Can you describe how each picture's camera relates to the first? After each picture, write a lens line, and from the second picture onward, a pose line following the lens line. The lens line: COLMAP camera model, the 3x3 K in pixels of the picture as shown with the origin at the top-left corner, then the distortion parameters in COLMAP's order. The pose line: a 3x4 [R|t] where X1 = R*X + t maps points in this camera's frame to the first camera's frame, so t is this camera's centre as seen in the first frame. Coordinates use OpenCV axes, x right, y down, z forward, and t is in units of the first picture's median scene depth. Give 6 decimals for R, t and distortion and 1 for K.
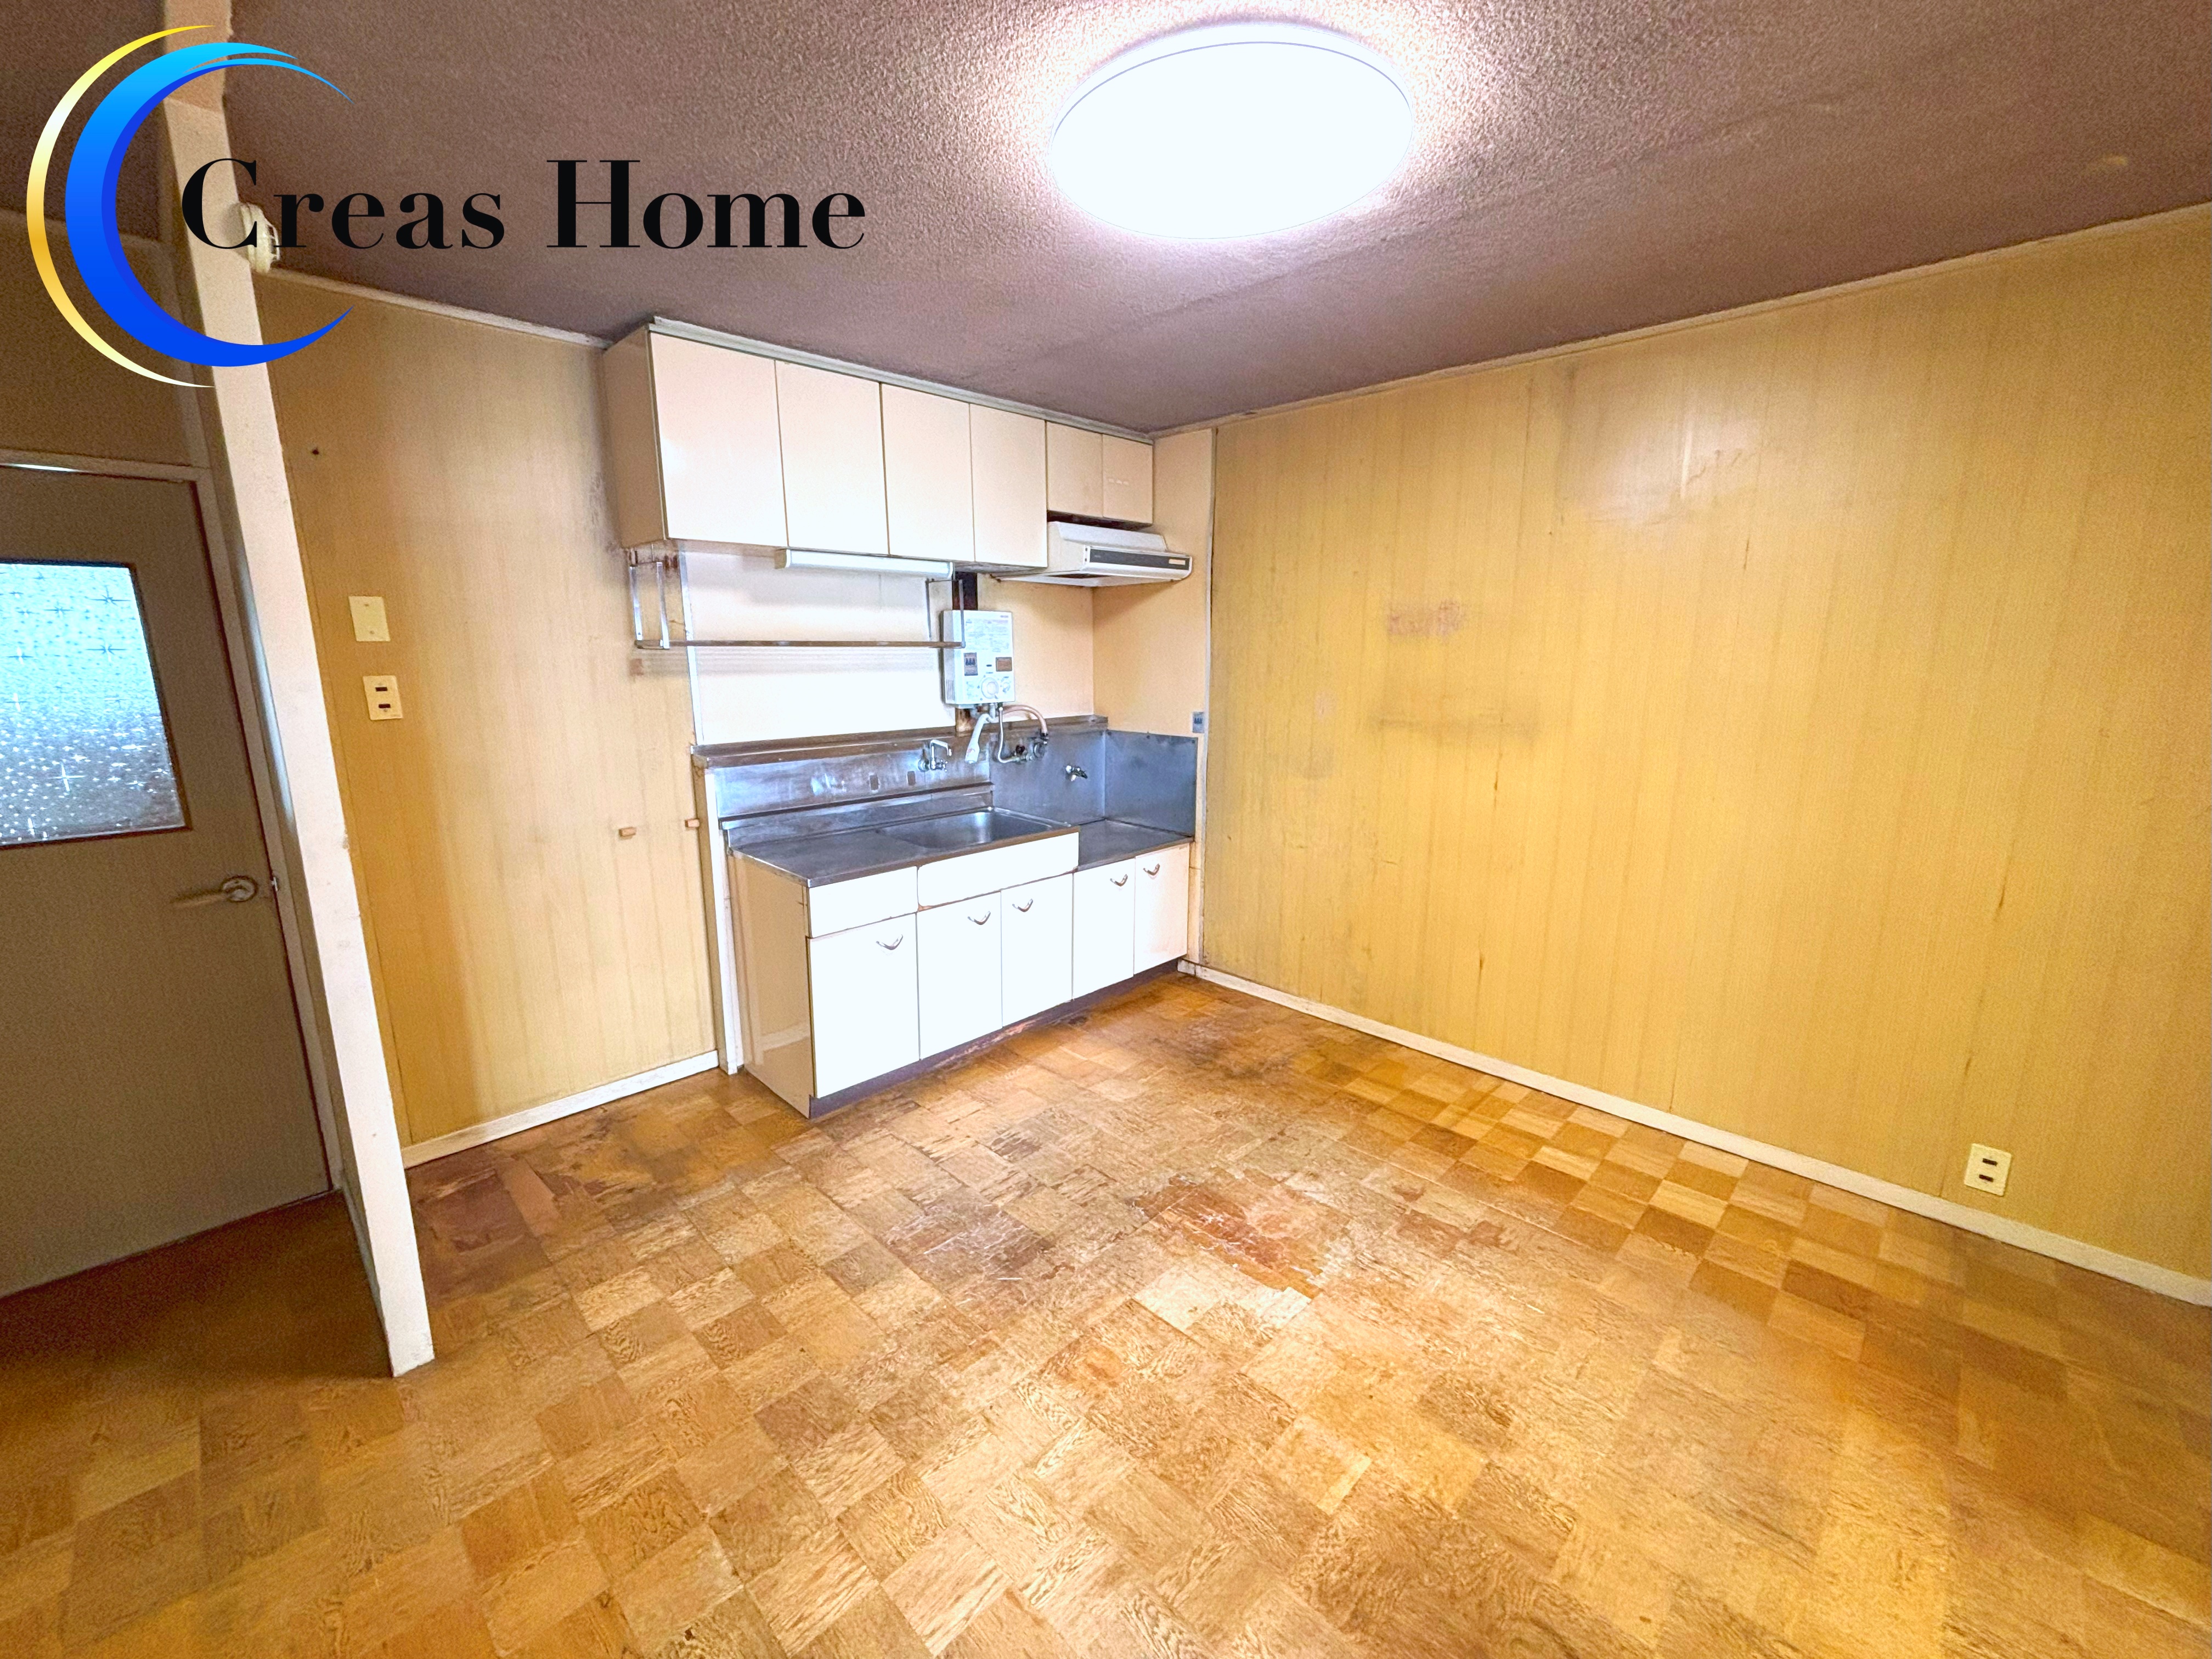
lens RADIAL K [[896.2, 0, 1101.8], [0, 896.2, 834.5], [0, 0, 1]] dist [-0.000897, -0.000062]
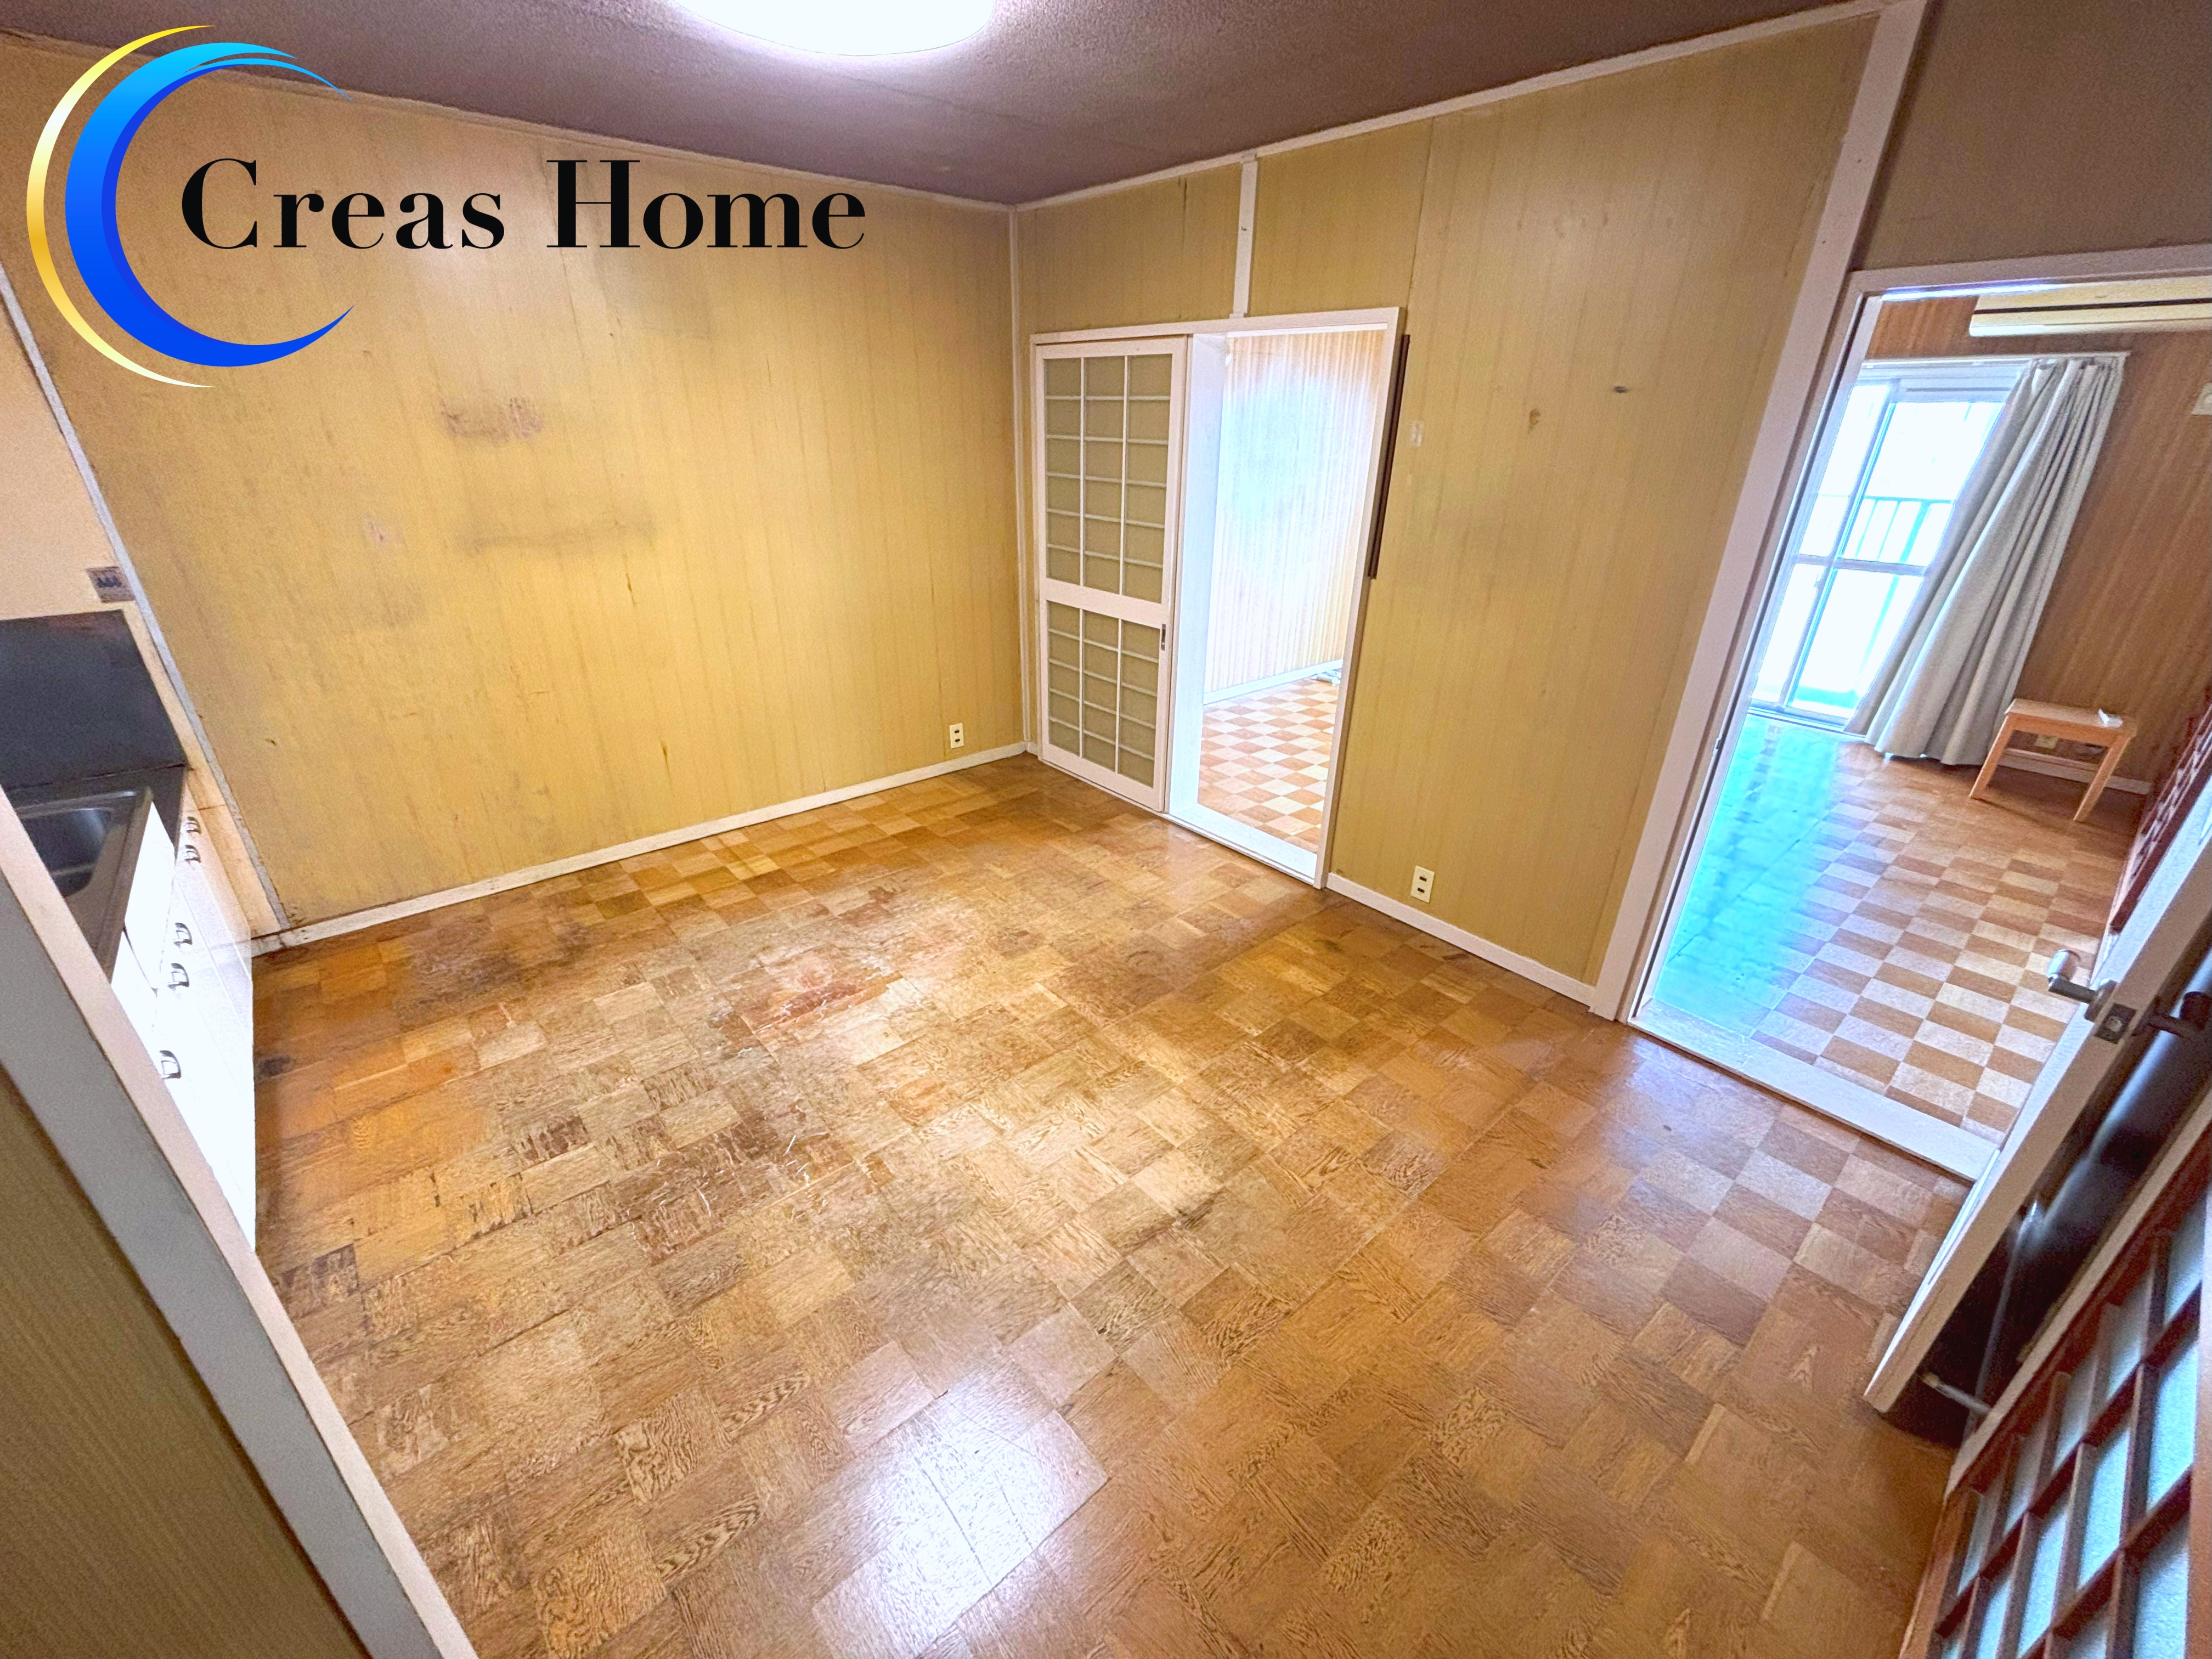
lens RADIAL K [[896.2, 0, 1101.6], [0, 896.2, 829.8], [0, 0, 1]] dist [-0.000897, -0.000062]
pose [[0.075542, -0.417695, 0.905442, -0.720837], [0.193095, 0.896976, 0.397679, -0.132232], [-0.978268, 0.144795, 0.148414, 0.393708]]
